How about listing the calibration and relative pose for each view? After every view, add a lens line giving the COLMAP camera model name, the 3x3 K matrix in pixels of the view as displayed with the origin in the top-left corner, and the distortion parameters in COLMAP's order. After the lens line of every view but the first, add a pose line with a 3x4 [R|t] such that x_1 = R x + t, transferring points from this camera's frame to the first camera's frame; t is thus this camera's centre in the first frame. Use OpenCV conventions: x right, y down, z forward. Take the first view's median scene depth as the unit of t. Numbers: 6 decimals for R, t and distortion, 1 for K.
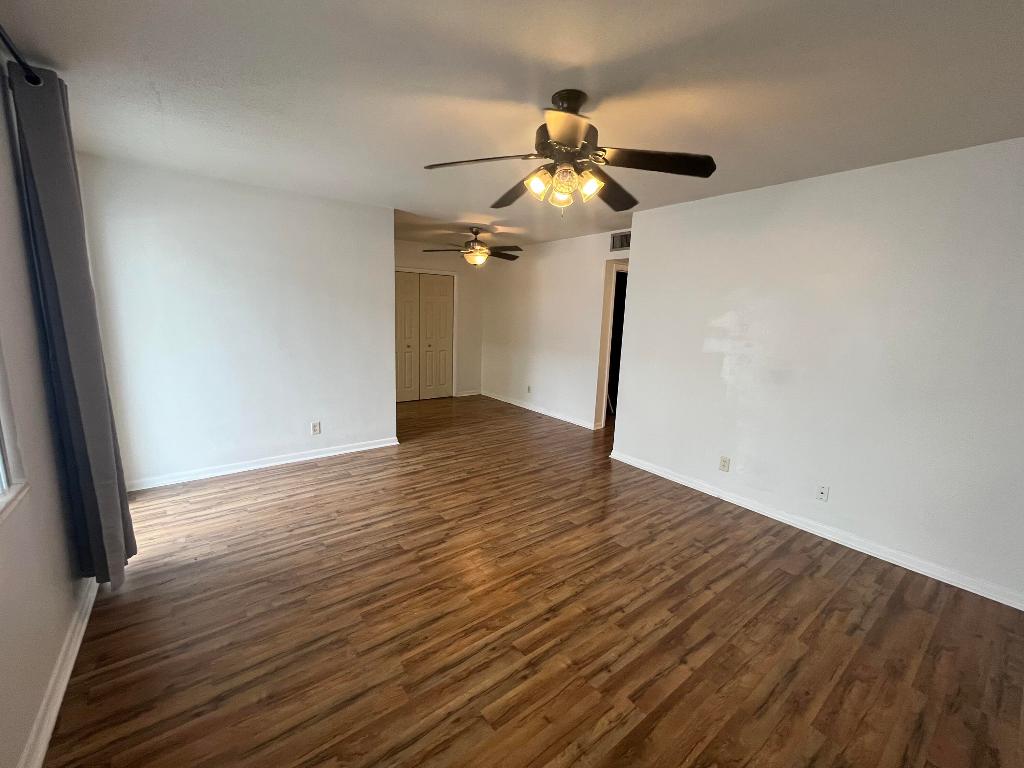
lens RADIAL K [[418.8, 0, 511.1], [0, 418.8, 389.3], [0, 0, 1]] dist [-0.000617, -0.000596]
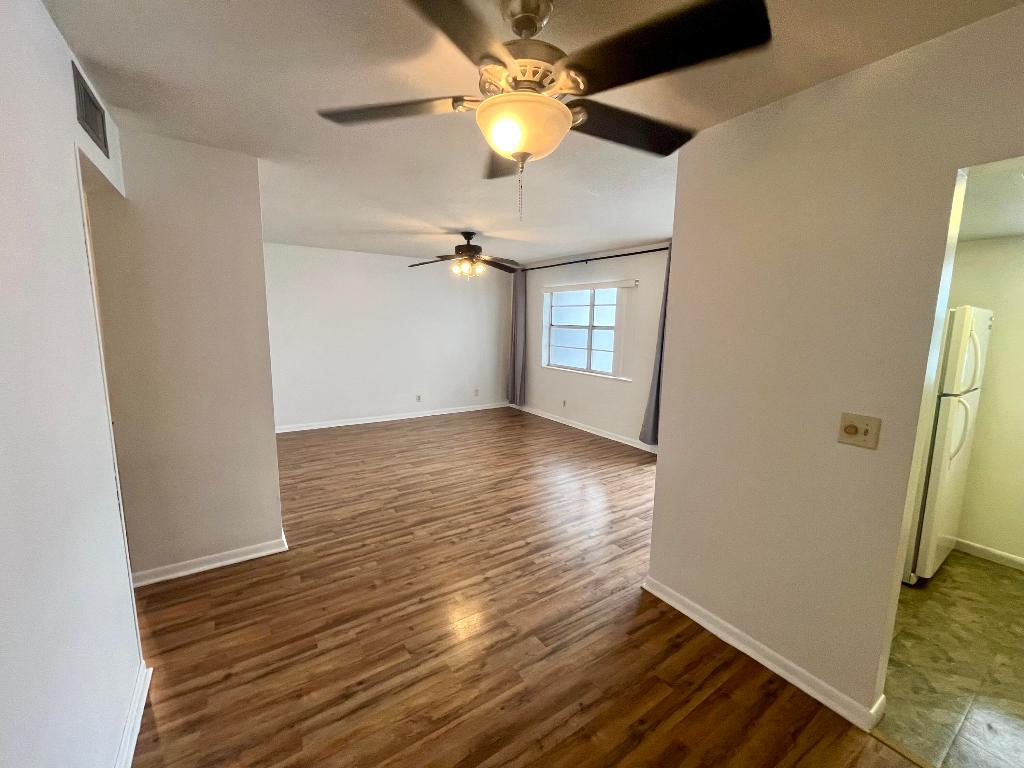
lens RADIAL K [[418.8, 0, 511.7], [0, 418.8, 377.5], [0, 0, 1]] dist [-0.000617, -0.000596]
pose [[-0.997031, -0.060719, 0.047358, -0.210281], [-0.042586, 0.947182, 0.317857, -0.547786], [-0.064157, 0.314896, -0.946955, 2.744082]]
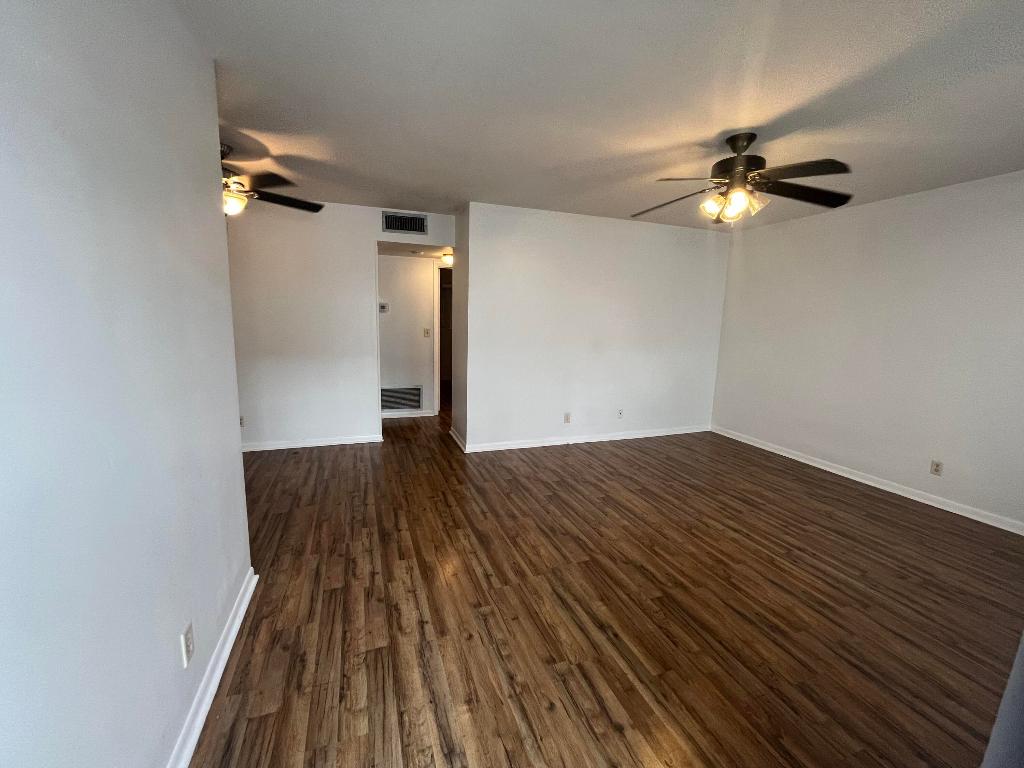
lens RADIAL K [[418.8, 0, 507.6], [0, 418.8, 387.1], [0, 0, 1]] dist [-0.000617, -0.000596]
pose [[0.304445, -0.183324, 0.934722, -1.125173], [0.166400, 0.976451, 0.137311, -0.191506], [-0.937883, 0.113734, 0.327781, 1.054458]]
